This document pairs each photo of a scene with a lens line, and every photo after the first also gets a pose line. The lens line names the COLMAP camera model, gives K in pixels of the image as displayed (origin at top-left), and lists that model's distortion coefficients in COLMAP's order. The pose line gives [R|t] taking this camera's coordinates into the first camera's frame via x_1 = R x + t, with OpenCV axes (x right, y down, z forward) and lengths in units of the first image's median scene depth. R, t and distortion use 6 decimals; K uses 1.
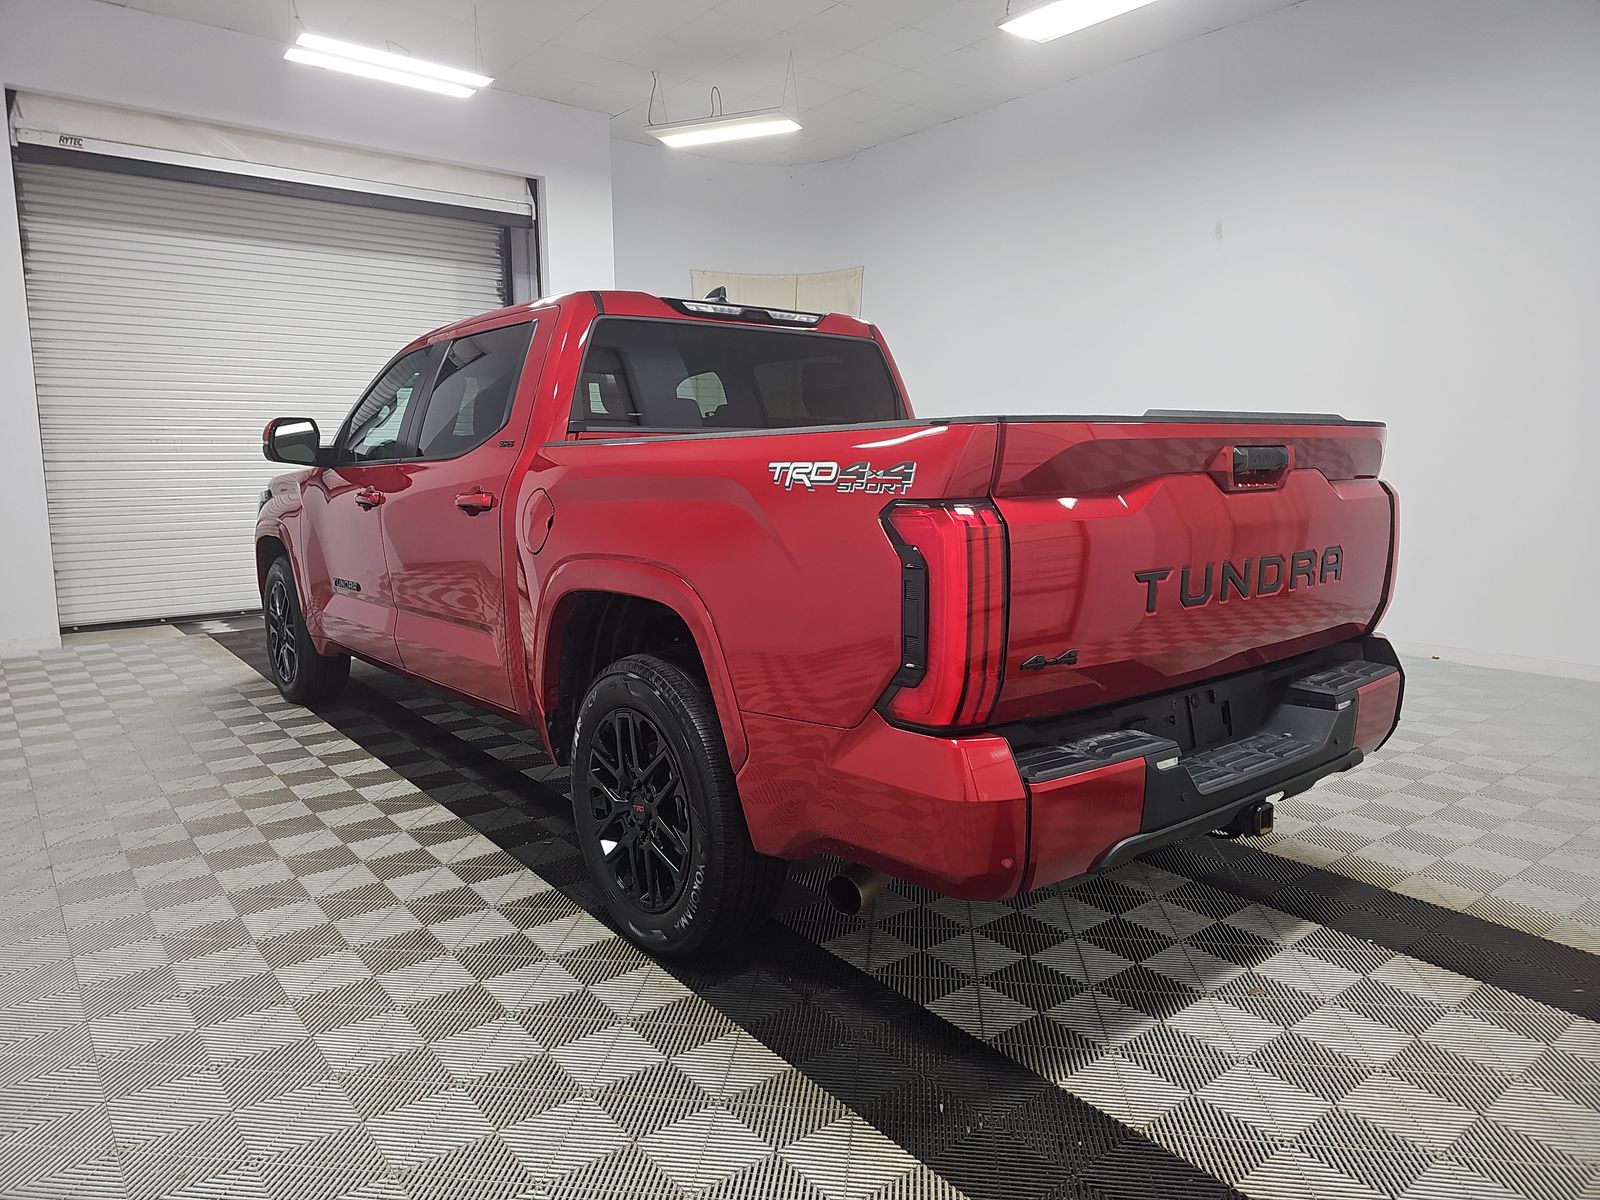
lens RADIAL K [[1058.1, 0, 785.1], [0, 1058.1, 597.3], [0, 0, 1]] dist [0.047703, -0.002622]
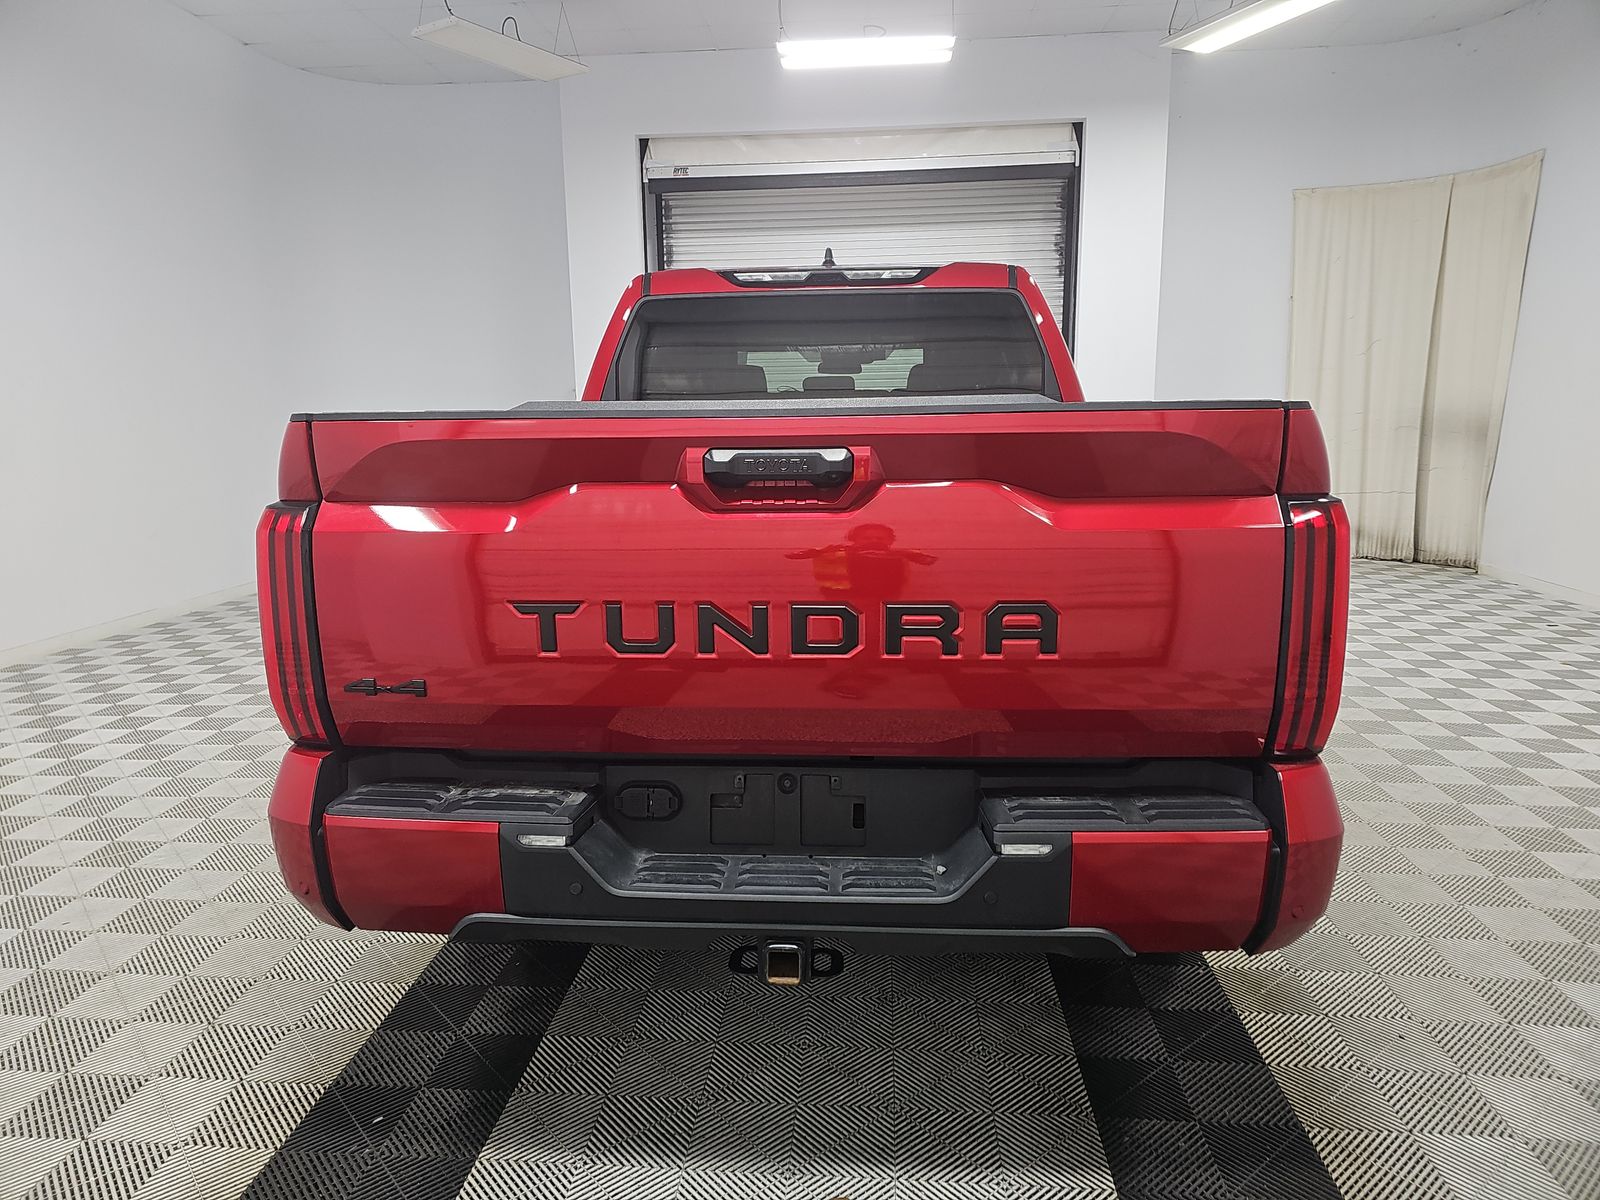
lens RADIAL K [[1080.7, 0, 779.0], [0, 1080.7, 567.3], [0, 0, 1]] dist [0.046455, 0.013481]
pose [[0.731273, 0.097604, -0.675065, 0.329268], [-0.089290, 0.994890, 0.047121, -0.033350], [0.676215, 0.025818, 0.736252, 0.165202]]
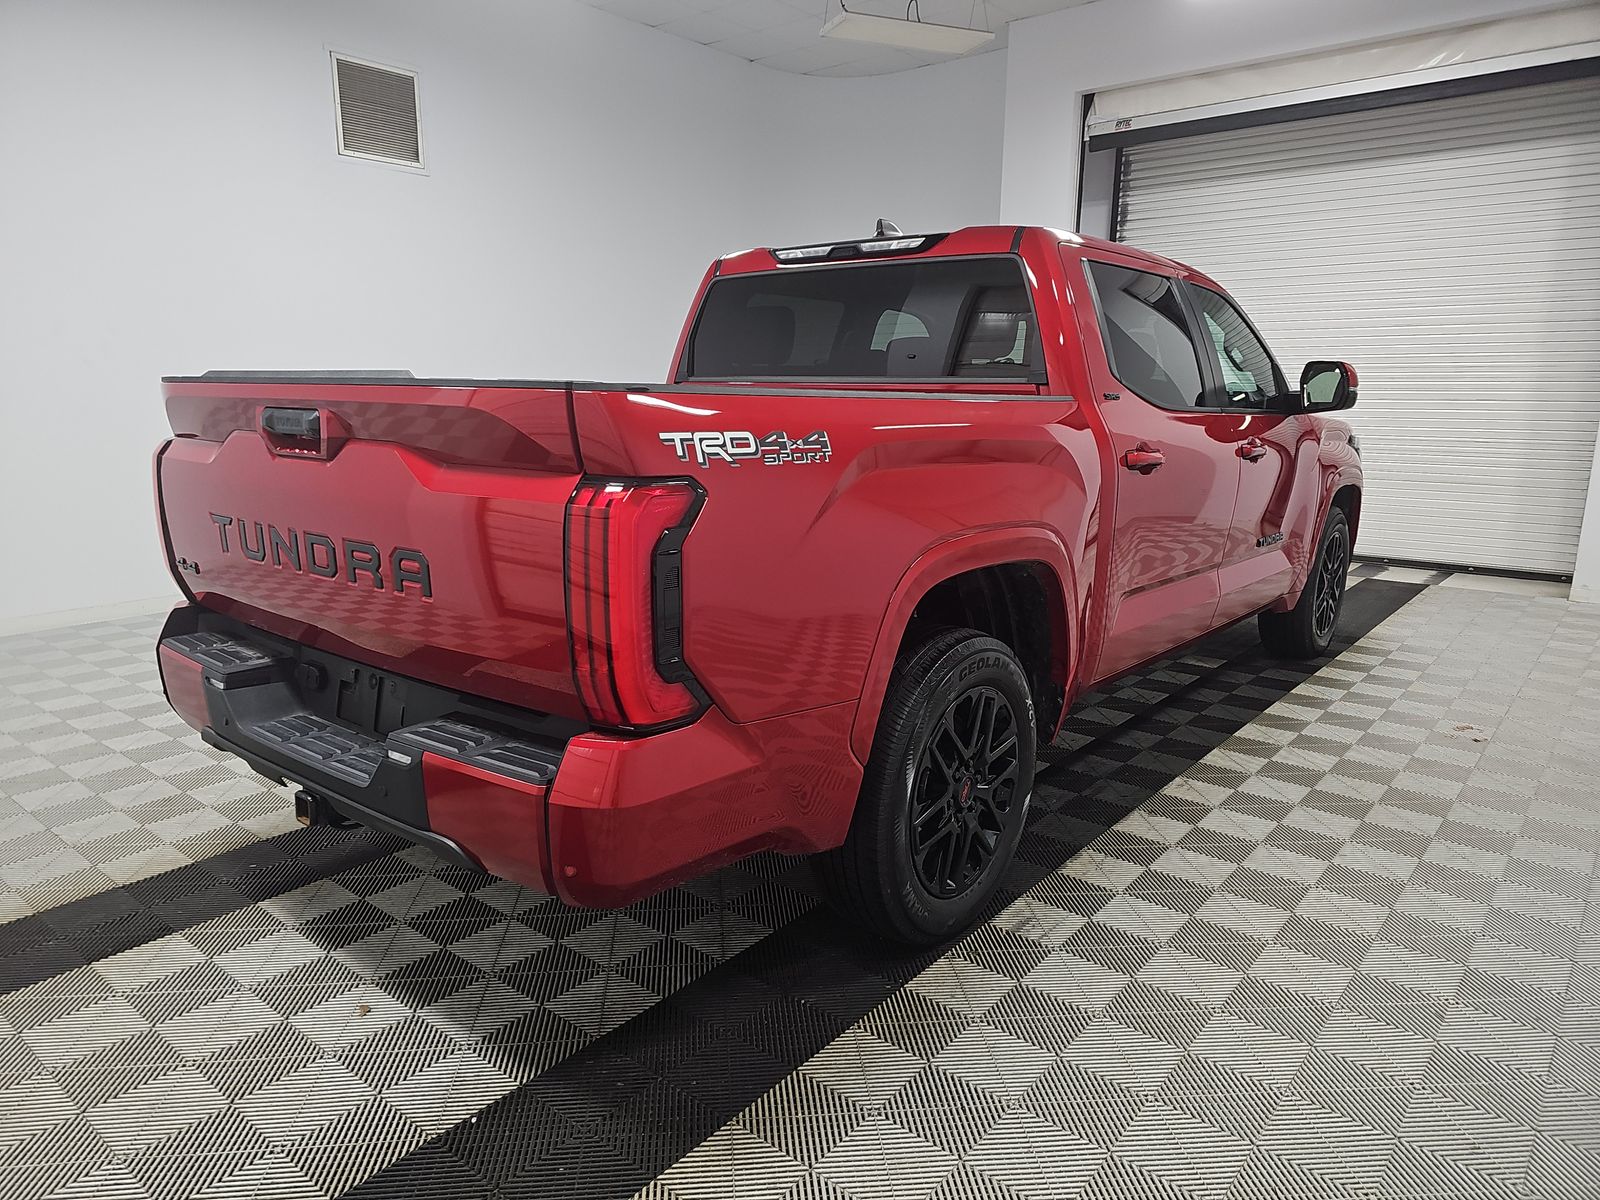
lens RADIAL K [[1058.1, 0, 785.1], [0, 1058.1, 597.3], [0, 0, 1]] dist [0.047703, -0.002622]
pose [[0.216445, 0.207127, -0.954070, 0.503381], [-0.144410, 0.973278, 0.178535, -0.072625], [0.965555, 0.099134, 0.240573, 0.420540]]
